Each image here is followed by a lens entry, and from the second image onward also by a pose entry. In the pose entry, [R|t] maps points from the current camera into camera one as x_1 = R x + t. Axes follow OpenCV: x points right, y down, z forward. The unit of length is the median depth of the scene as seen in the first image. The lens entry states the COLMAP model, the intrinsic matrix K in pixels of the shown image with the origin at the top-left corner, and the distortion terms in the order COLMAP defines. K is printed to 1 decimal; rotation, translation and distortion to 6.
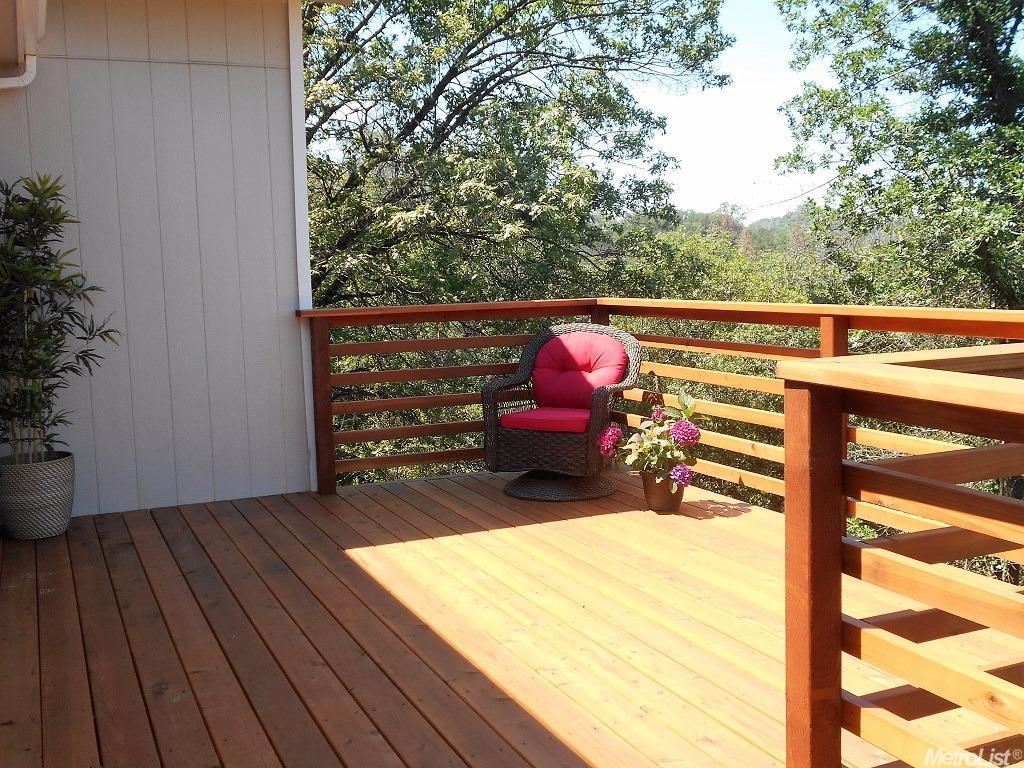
lens RADIAL K [[1031.1, 0, 512.0], [0, 1031.1, 384.0], [0, 0, 1]] dist [0.009407, -0.017768]
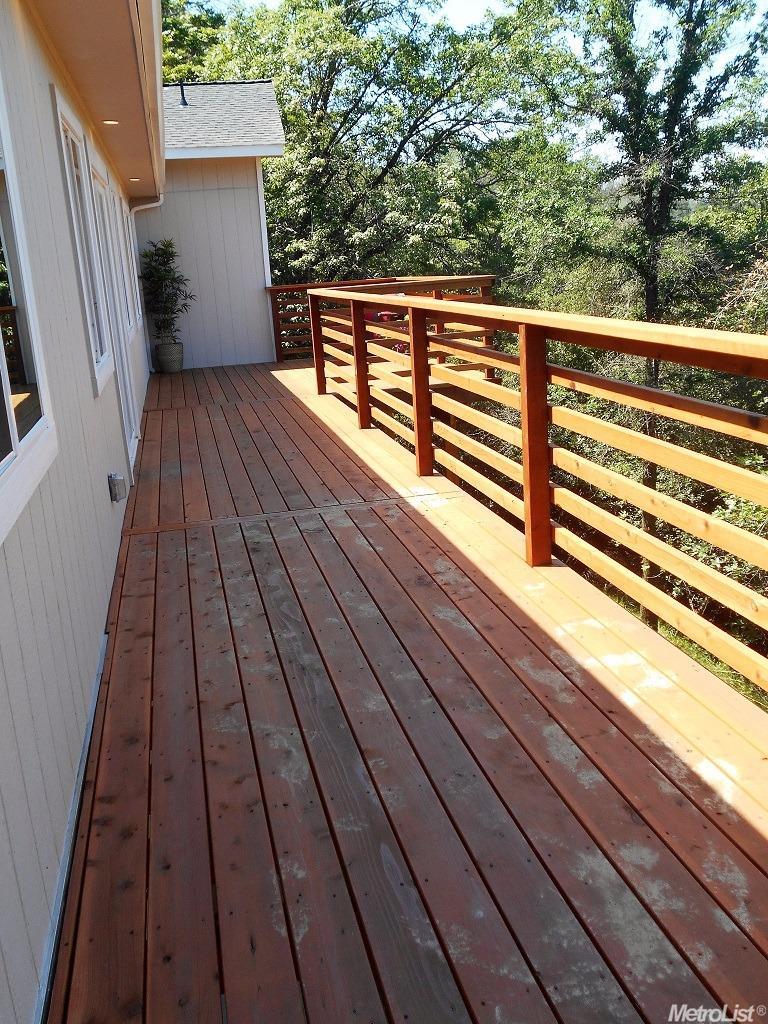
lens RADIAL K [[1031.1, 0, 384.0], [0, 1031.1, 512.0], [0, 0, 1]] dist [0.009407, -0.017768]
pose [[0.972595, 0.020043, -0.231641, 0.739248], [0.012351, 0.990417, 0.137553, 0.143712], [0.232178, -0.136644, 0.963027, -1.573375]]
